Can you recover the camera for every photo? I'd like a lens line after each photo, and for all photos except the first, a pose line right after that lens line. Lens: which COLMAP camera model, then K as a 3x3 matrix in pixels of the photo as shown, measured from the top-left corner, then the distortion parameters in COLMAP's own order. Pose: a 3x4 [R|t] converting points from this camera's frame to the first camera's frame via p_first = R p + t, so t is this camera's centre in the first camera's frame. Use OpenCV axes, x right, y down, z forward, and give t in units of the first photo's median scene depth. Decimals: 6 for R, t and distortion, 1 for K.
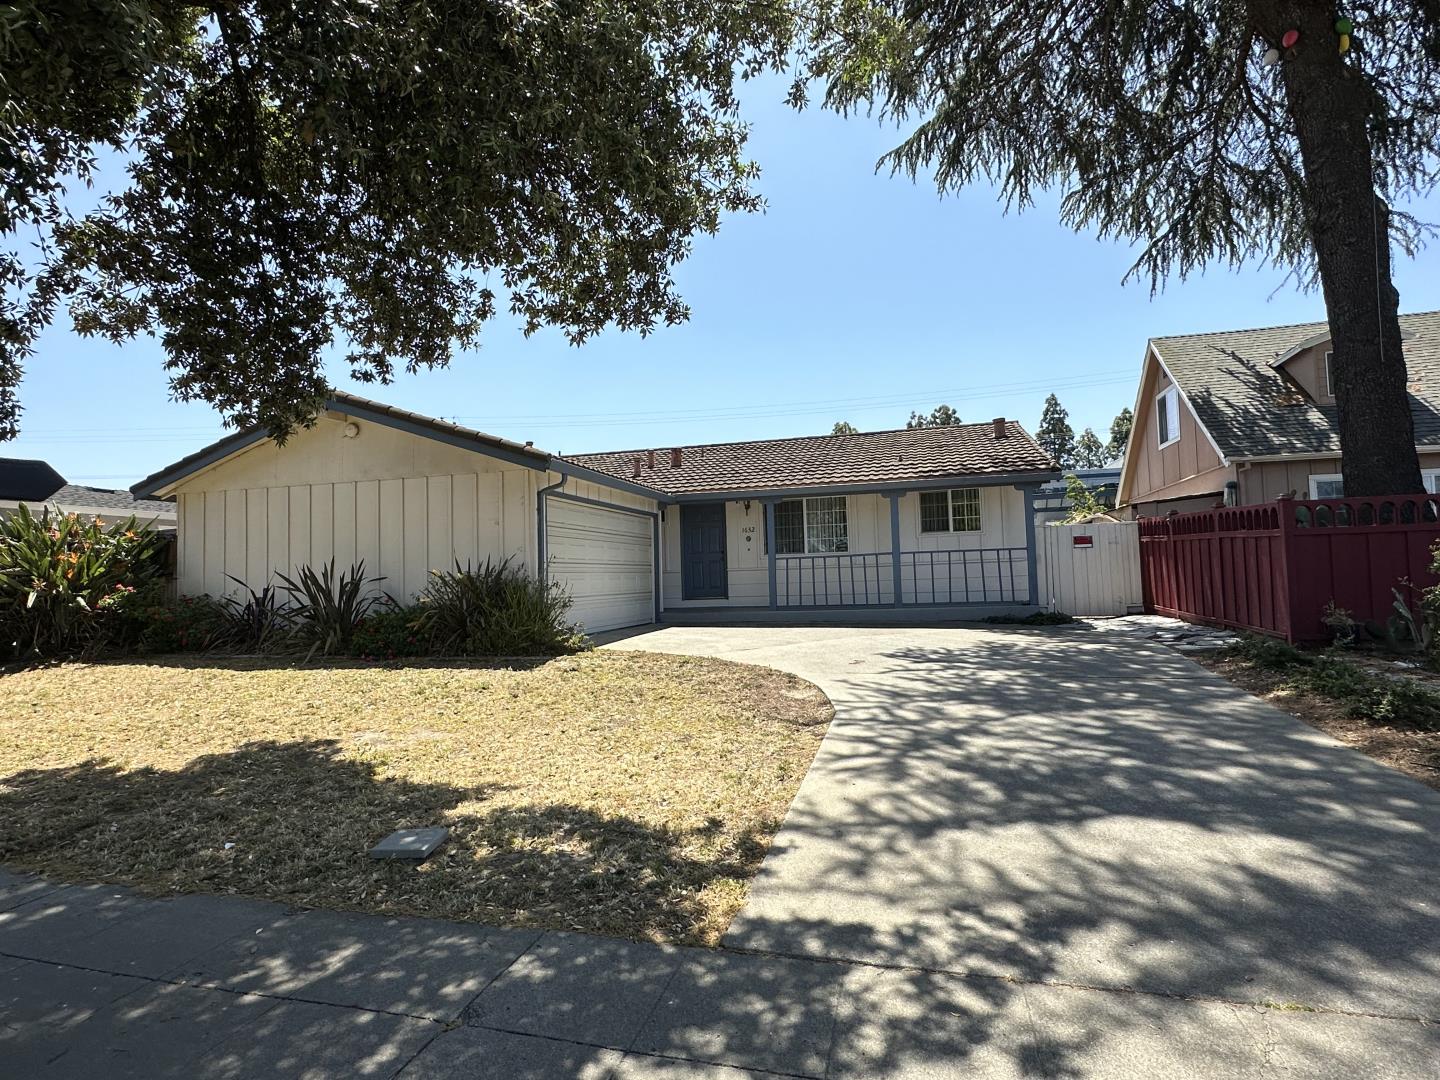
lens RADIAL K [[674.9, 0, 720.4], [0, 674.9, 538.4], [0, 0, 1]] dist [-0.004542, -0.000224]
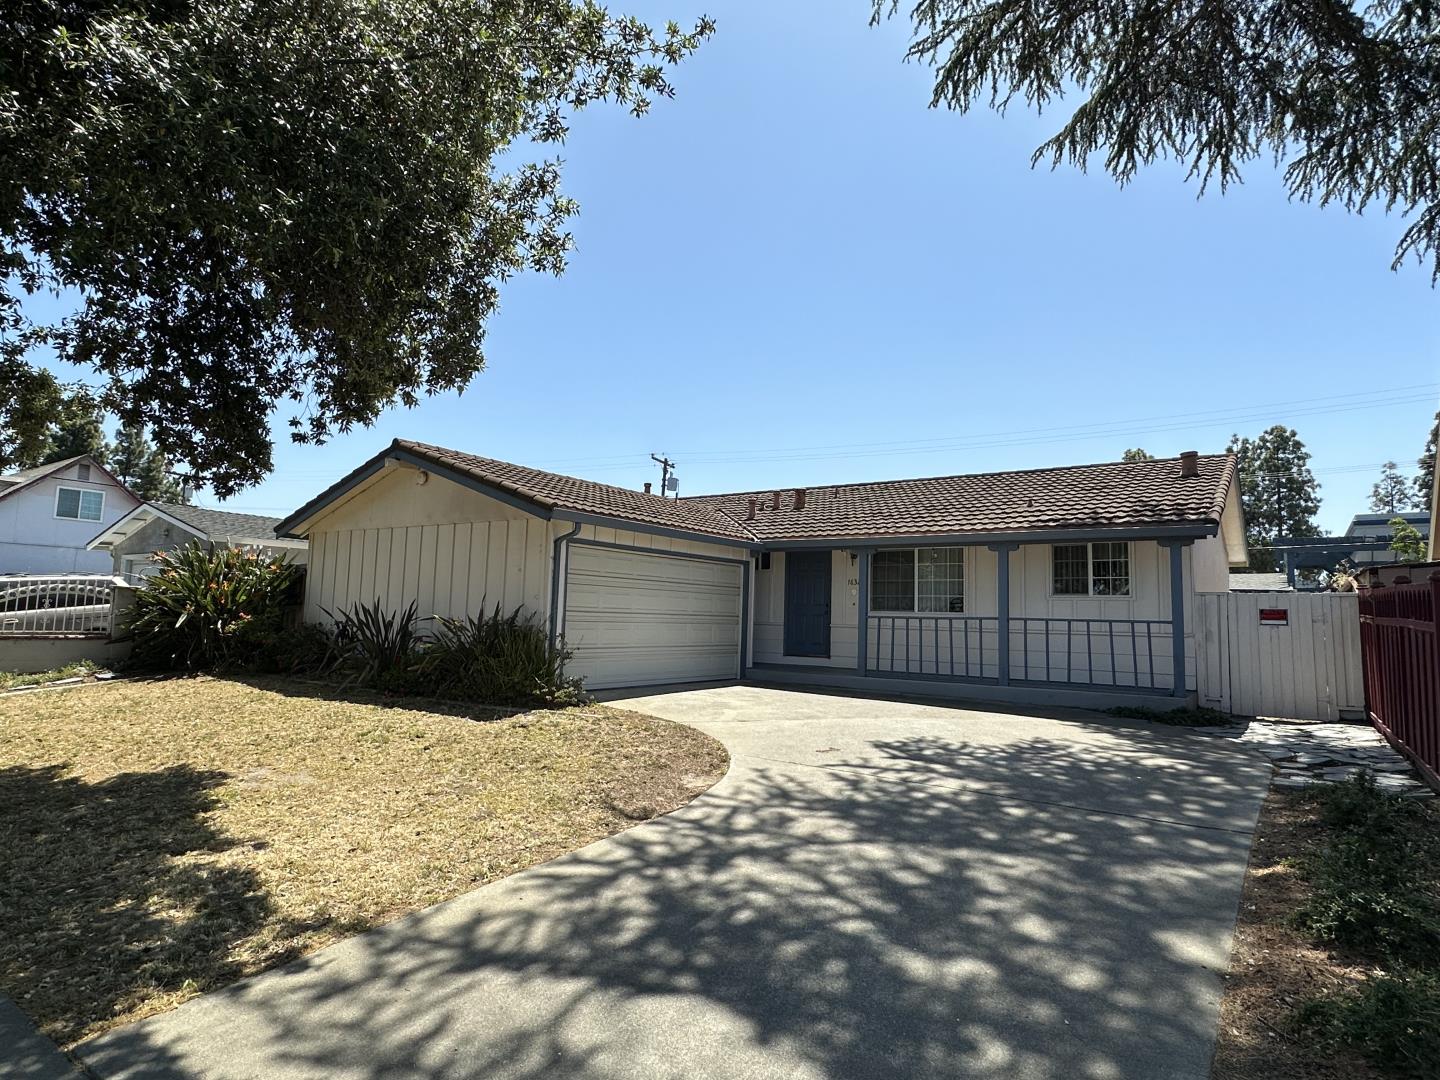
lens RADIAL K [[729.2, 0, 768.6], [0, 729.2, 545.9], [0, 0, 1]] dist [0.002108, 0.001039]
pose [[0.951168, 0.024598, -0.307691, 0.339718], [-0.037459, 0.998651, -0.035962, -0.031524], [0.306391, 0.045731, 0.950807, 0.069305]]
